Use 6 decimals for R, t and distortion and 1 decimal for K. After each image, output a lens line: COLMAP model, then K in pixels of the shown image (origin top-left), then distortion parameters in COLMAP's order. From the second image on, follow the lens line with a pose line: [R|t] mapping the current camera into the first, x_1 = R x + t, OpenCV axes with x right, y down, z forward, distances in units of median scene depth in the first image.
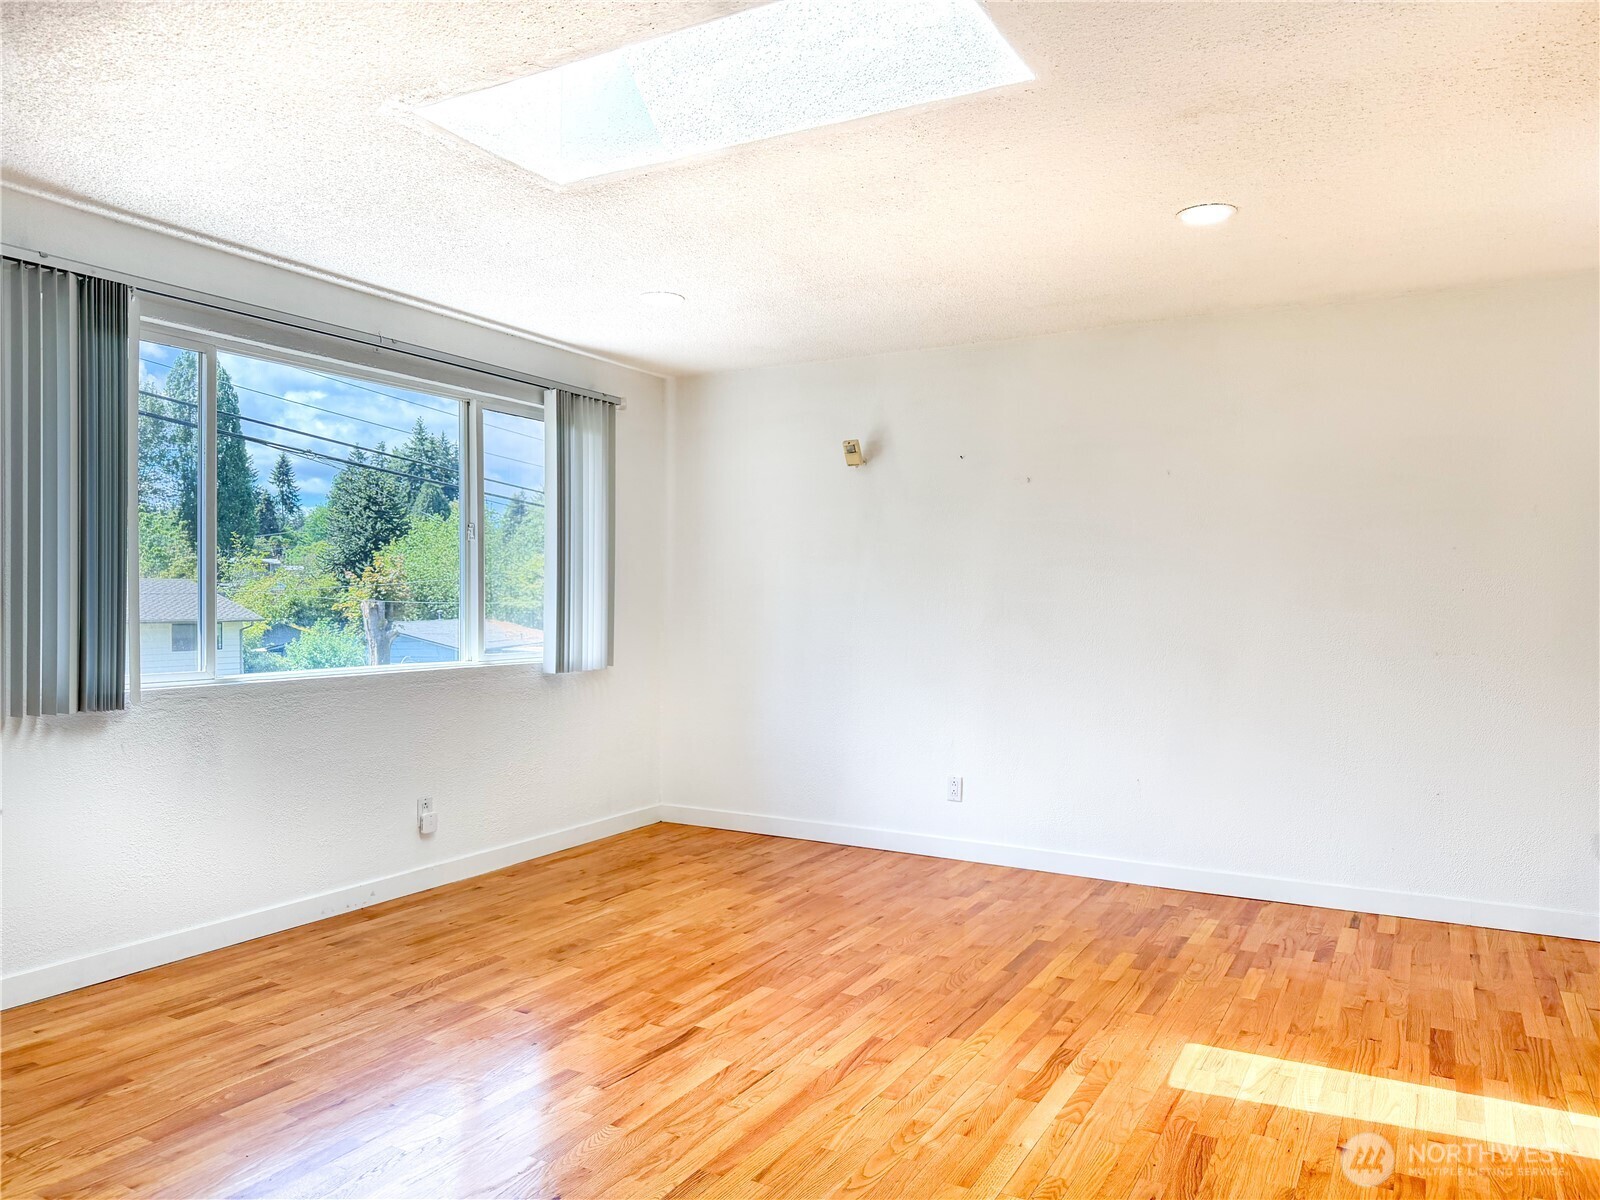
lens RADIAL K [[1158.9, 0, 800.0], [0, 1158.9, 600.0], [0, 0, 1]] dist [0.079832, -0.142074]
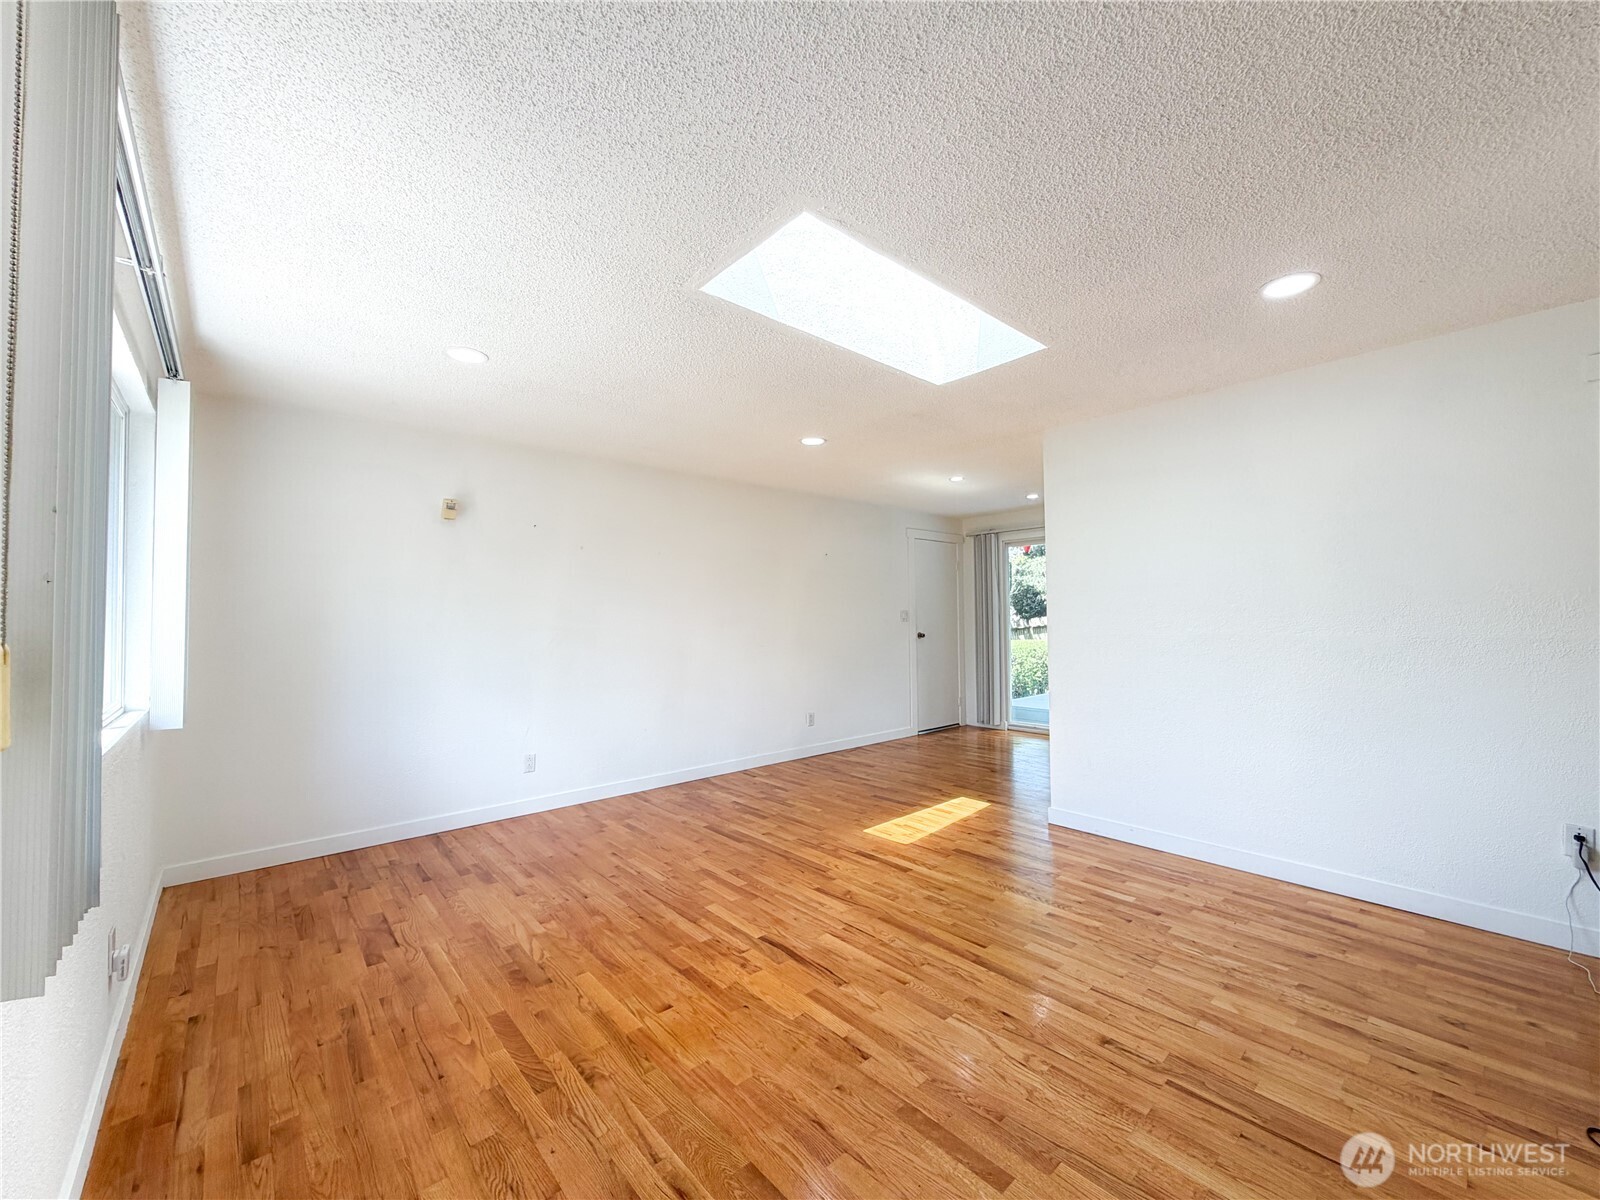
lens RADIAL K [[645.9, 0, 800.0], [0, 645.9, 600.0], [0, 0, 1]] dist [-0.000715, -0.000111]
pose [[0.309945, 0.017803, 0.950588, -0.745856], [0.013647, 0.999638, -0.023171, -0.018039], [-0.950657, 0.020154, 0.309589, 0.648663]]
